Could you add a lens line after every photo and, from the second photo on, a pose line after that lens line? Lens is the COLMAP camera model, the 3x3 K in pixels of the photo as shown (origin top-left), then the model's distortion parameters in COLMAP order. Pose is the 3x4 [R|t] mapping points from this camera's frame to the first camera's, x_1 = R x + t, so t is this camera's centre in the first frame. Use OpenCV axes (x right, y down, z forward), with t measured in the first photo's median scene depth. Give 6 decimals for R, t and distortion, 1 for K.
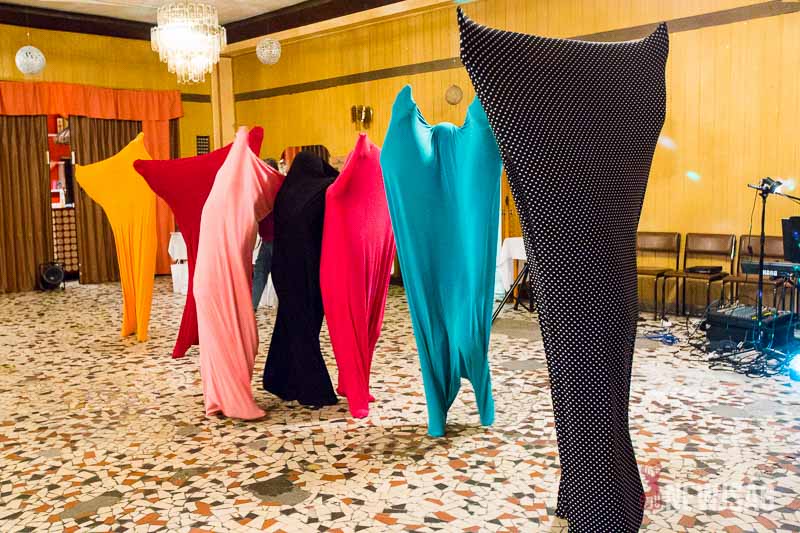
lens RADIAL K [[779.9, 0, 358.5], [0, 779.9, 239.7], [0, 0, 1]] dist [-0.004875, 0.117721]
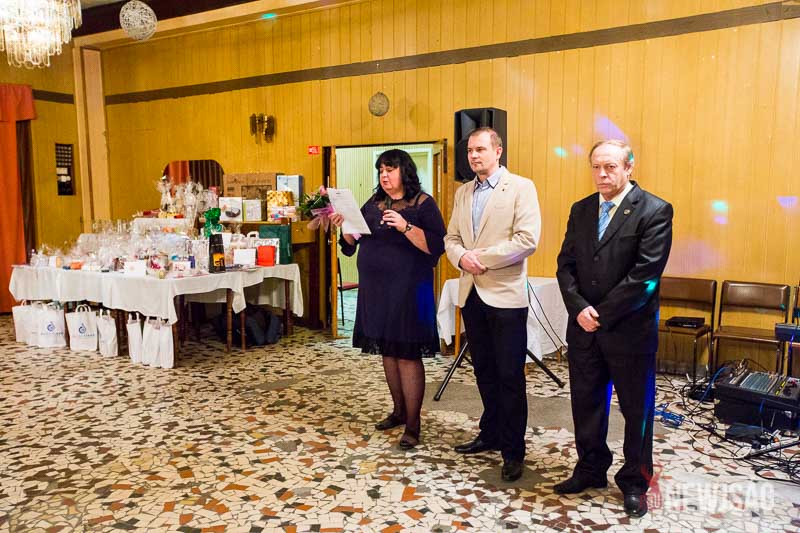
lens RADIAL K [[711.2, 0, 400.0], [0, 711.2, 266.5], [0, 0, 1]] dist [-0.000386, 0.102448]
pose [[0.977094, 0.001583, 0.212804, -0.032511], [-0.005707, 0.999808, 0.018766, -0.050808], [-0.212734, -0.019551, 0.976915, 0.475551]]
